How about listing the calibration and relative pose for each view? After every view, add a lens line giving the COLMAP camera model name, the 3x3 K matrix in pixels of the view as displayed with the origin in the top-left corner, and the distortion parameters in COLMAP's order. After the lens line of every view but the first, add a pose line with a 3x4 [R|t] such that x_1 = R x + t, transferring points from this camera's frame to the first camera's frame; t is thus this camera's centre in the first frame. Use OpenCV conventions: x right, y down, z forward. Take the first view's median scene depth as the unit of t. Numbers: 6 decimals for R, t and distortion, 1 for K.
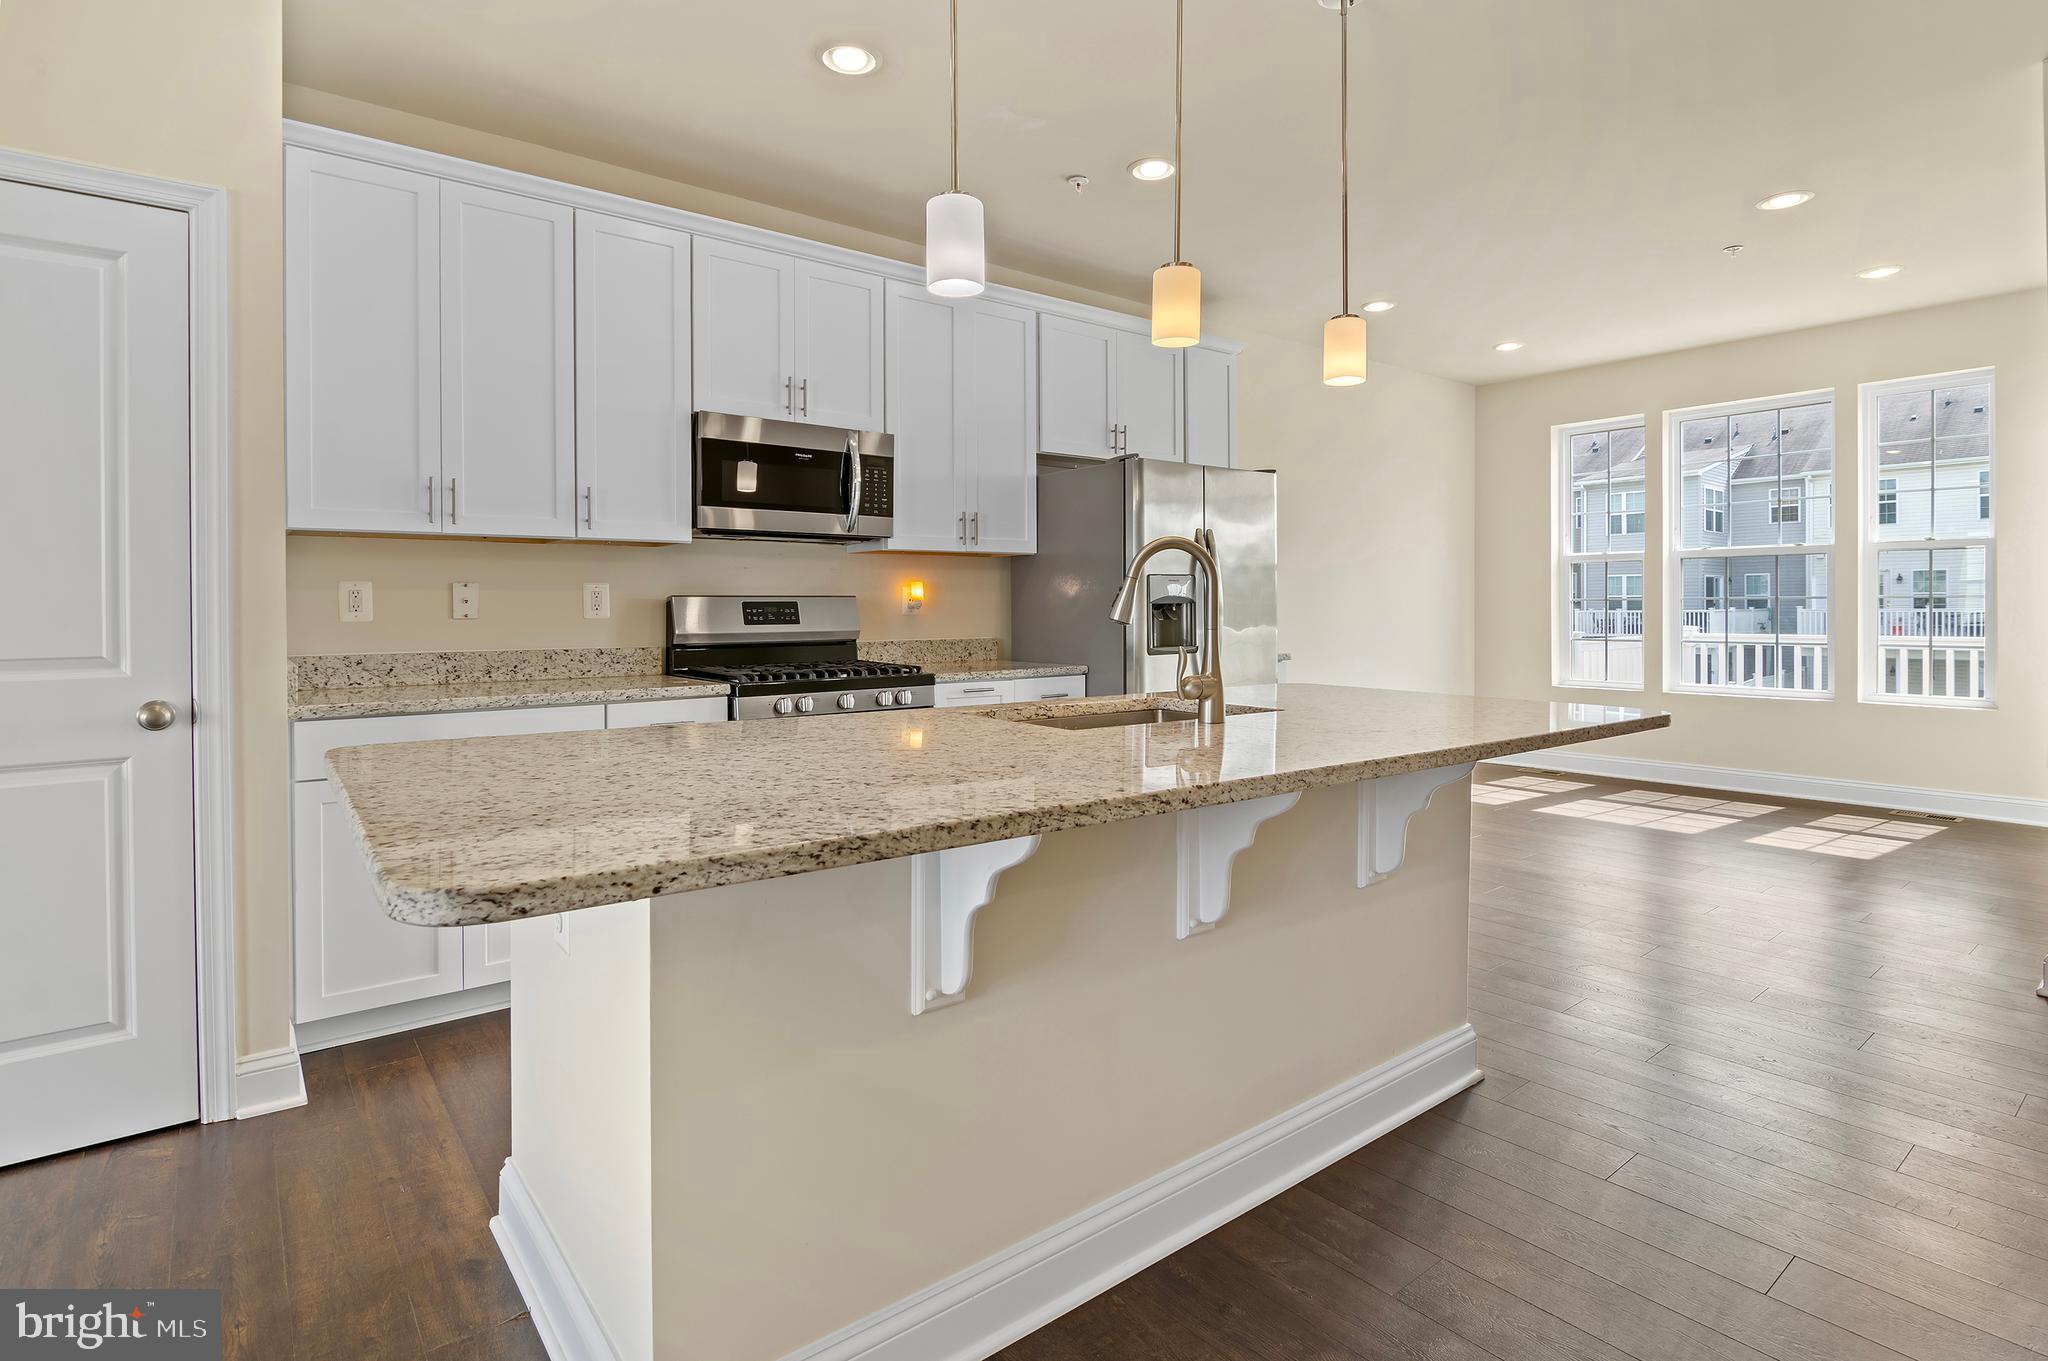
lens RADIAL K [[1016.6, 0, 1012.5], [0, 1016.6, 642.0], [0, 0, 1]] dist [-0.015915, -0.001273]
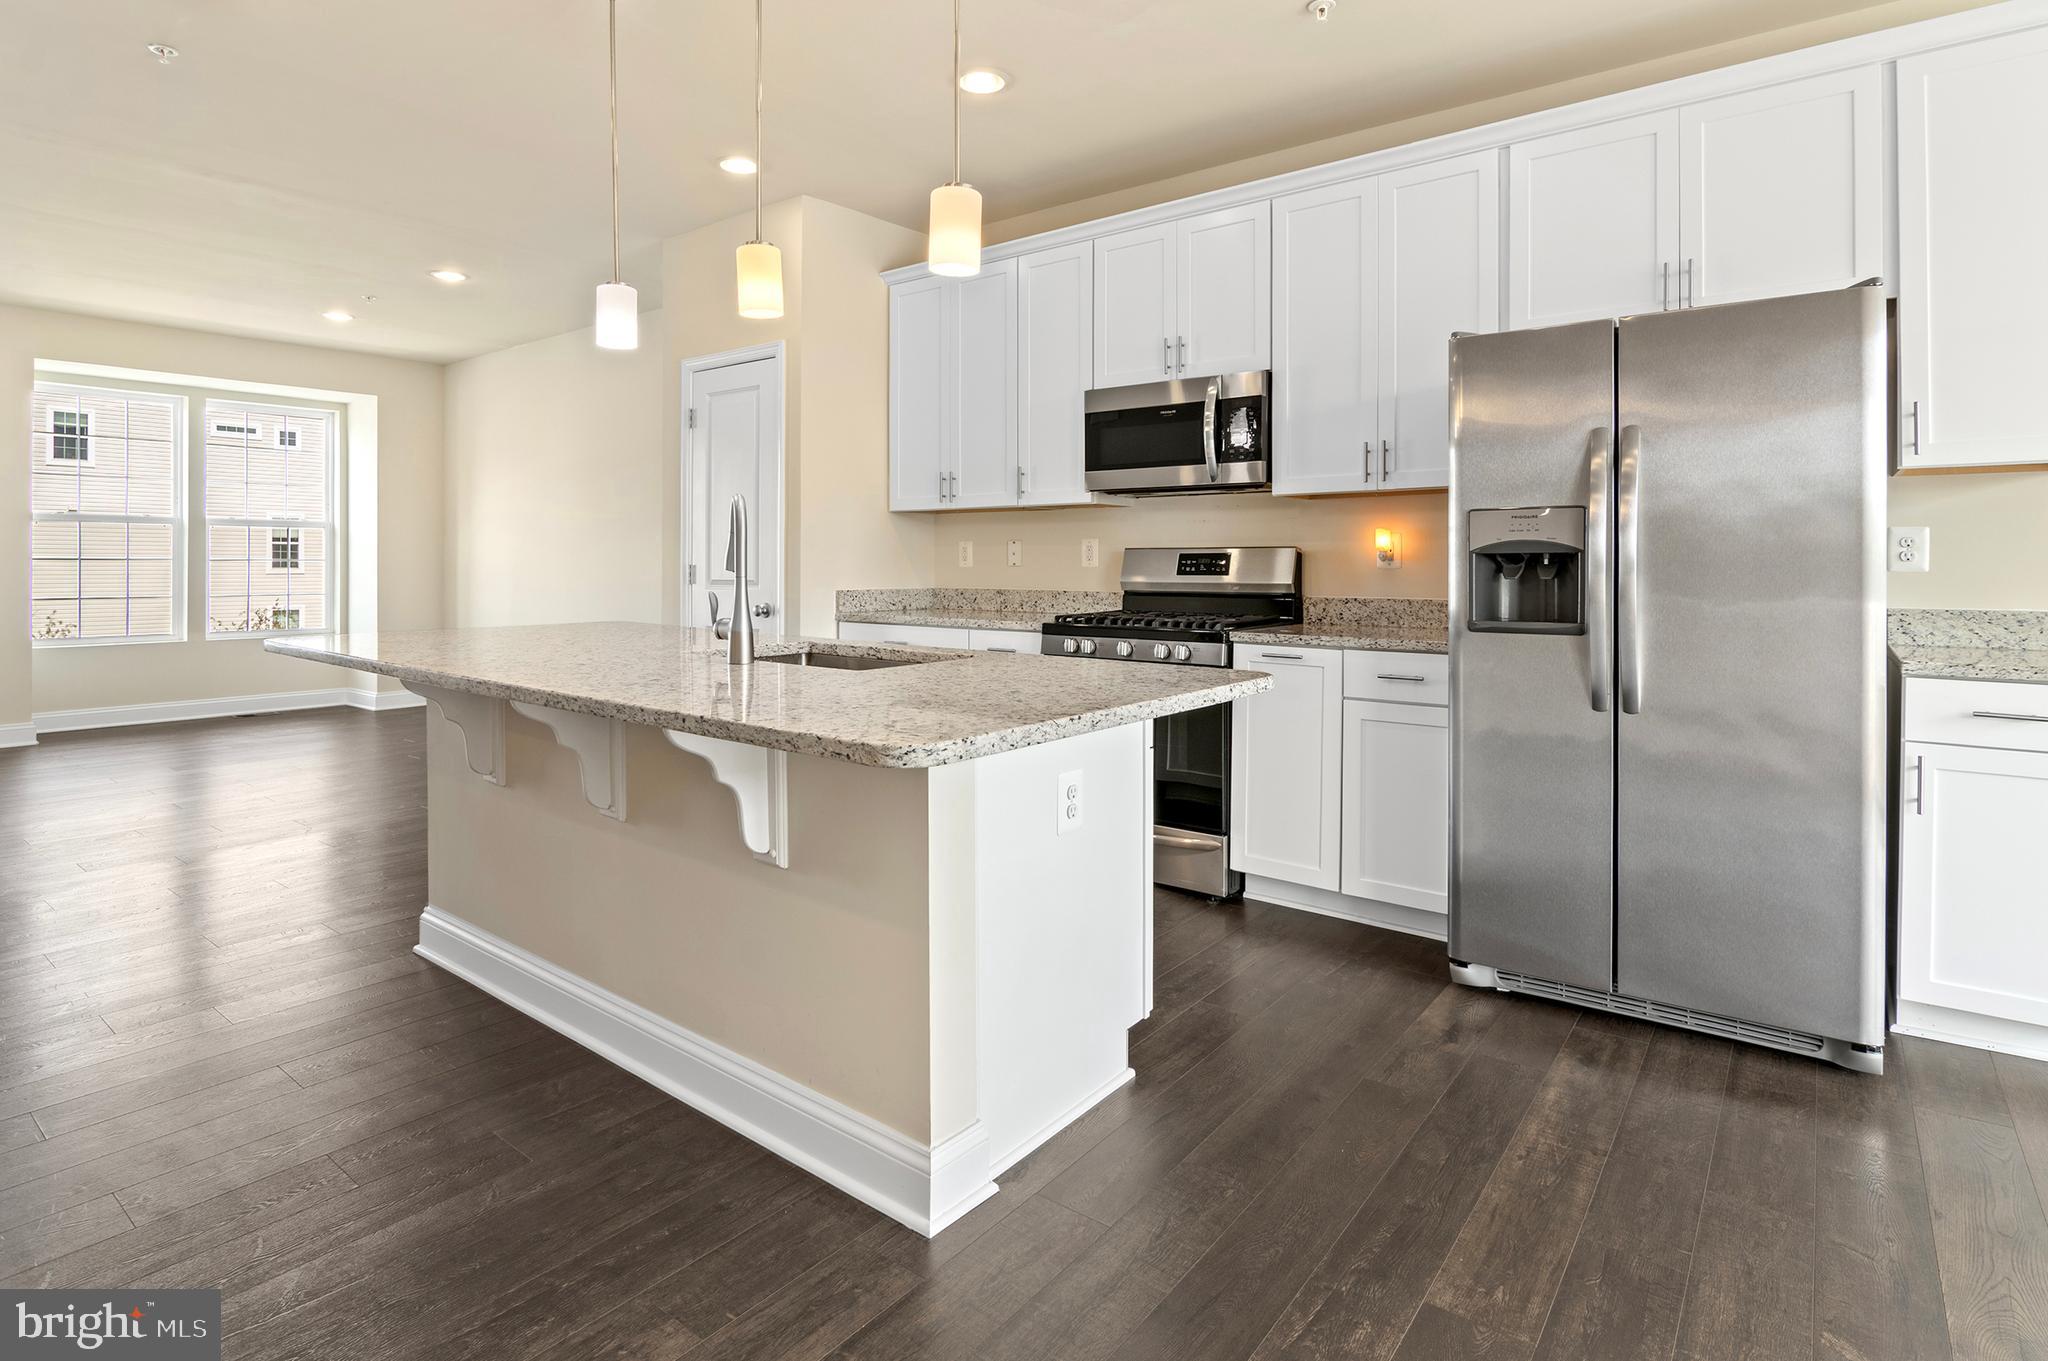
lens RADIAL K [[1028.5, 0, 1029.8], [0, 1028.5, 603.9], [0, 0, 1]] dist [-0.013760, -0.000712]
pose [[0.249733, 0.044039, -0.967313, 0.791300], [-0.035628, 0.998707, 0.036270, -0.021426], [0.967659, 0.025406, 0.250979, 0.610137]]
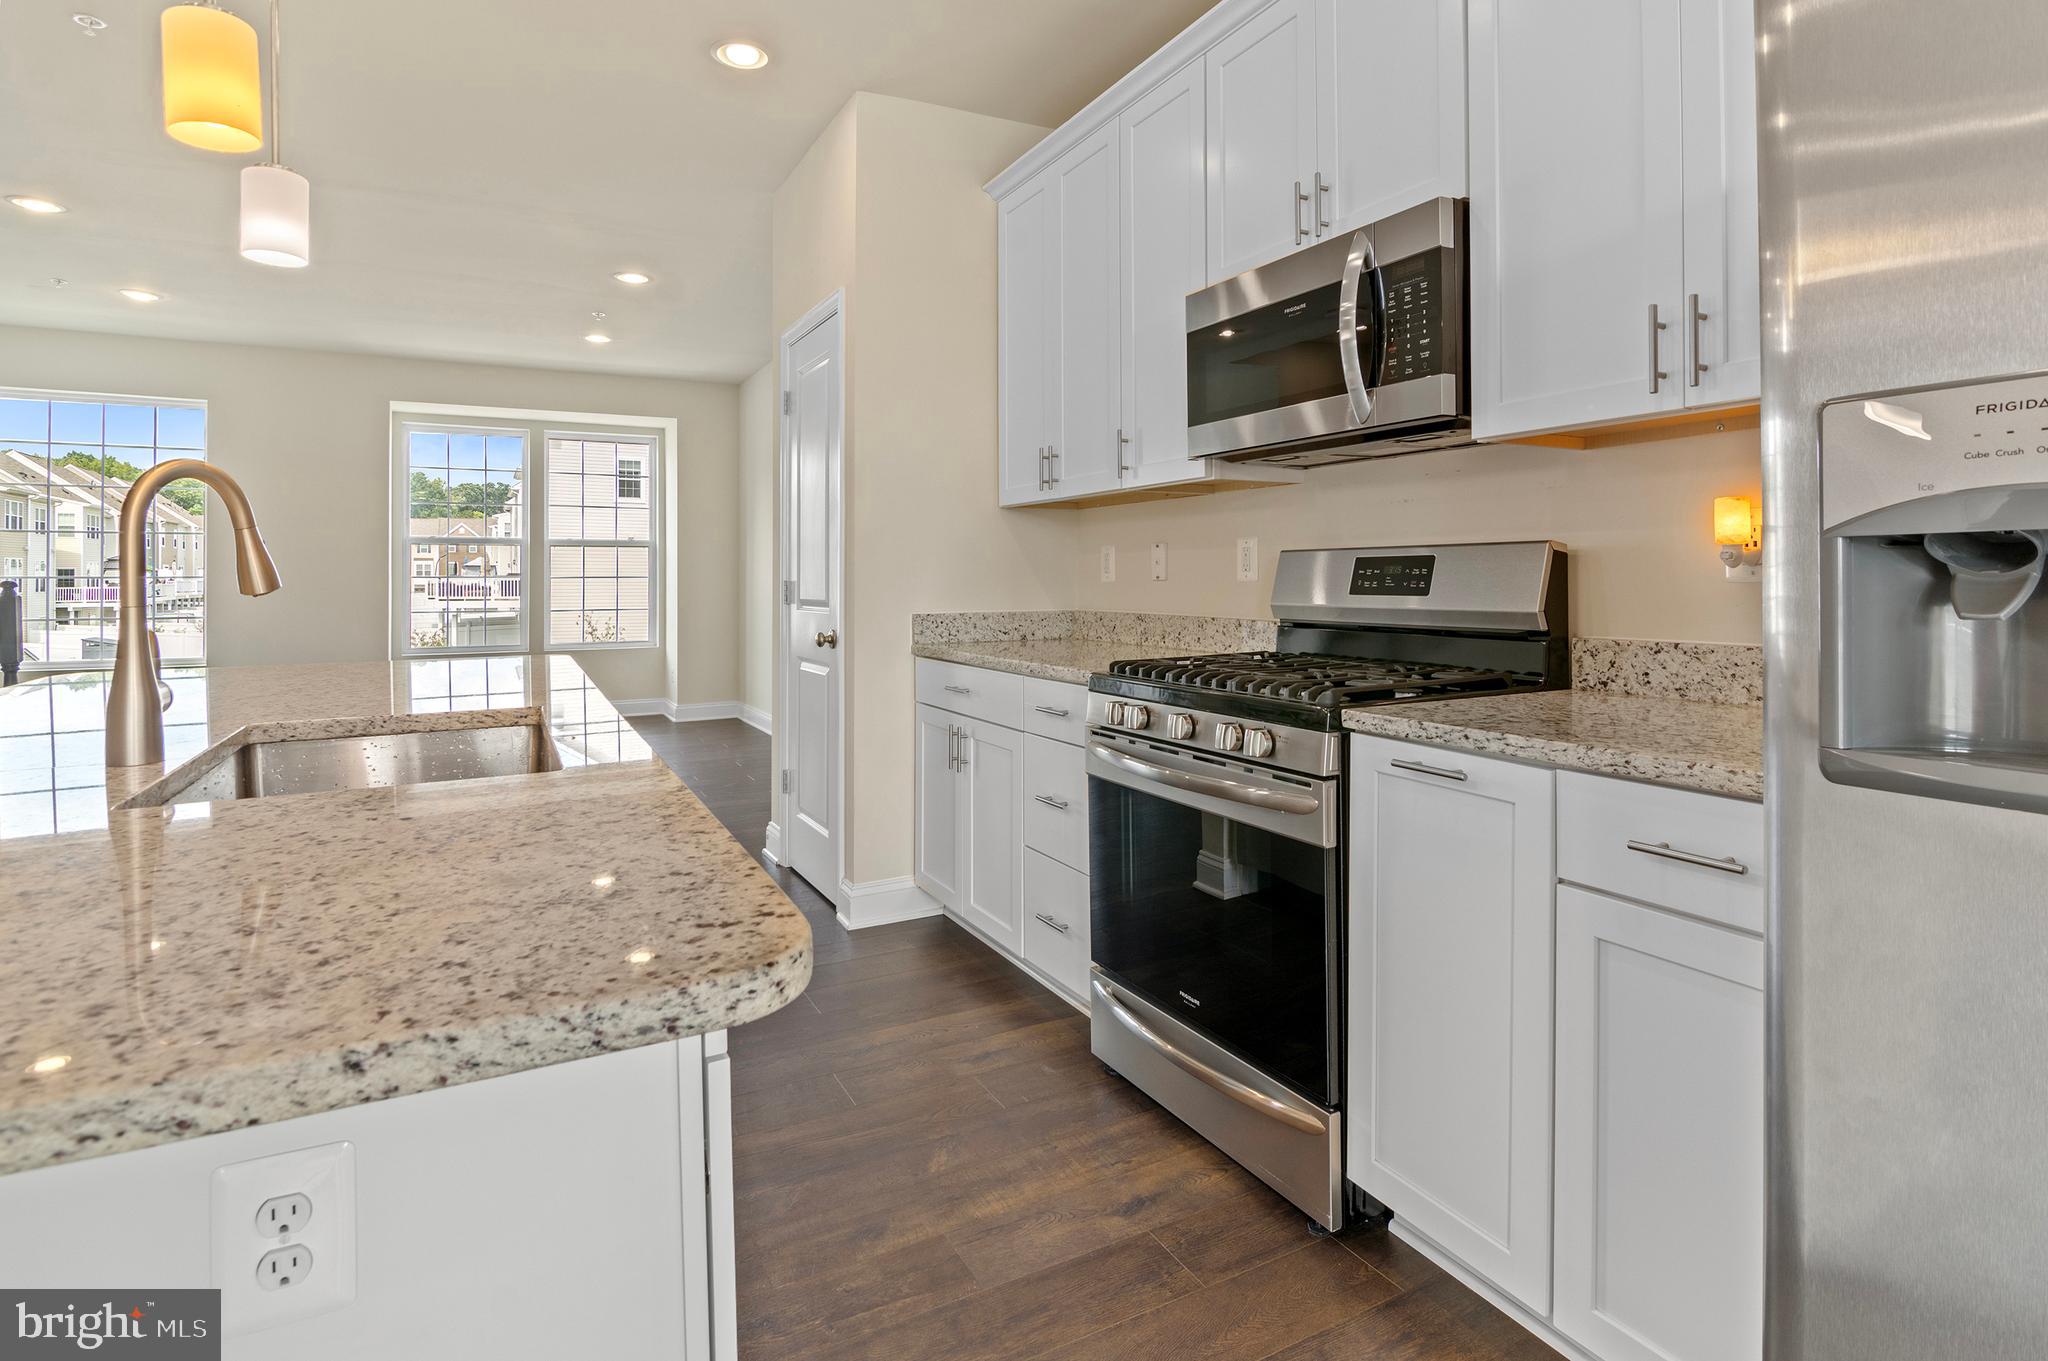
lens RADIAL K [[1032.0, 0, 1017.6], [0, 1032.0, 594.3], [0, 0, 1]] dist [-0.018640, -0.000930]
pose [[-0.179125, 0.022183, -0.983576, 0.418361], [-0.027154, 0.999253, 0.027482, -0.030422], [0.983452, 0.031631, -0.178389, 0.963111]]
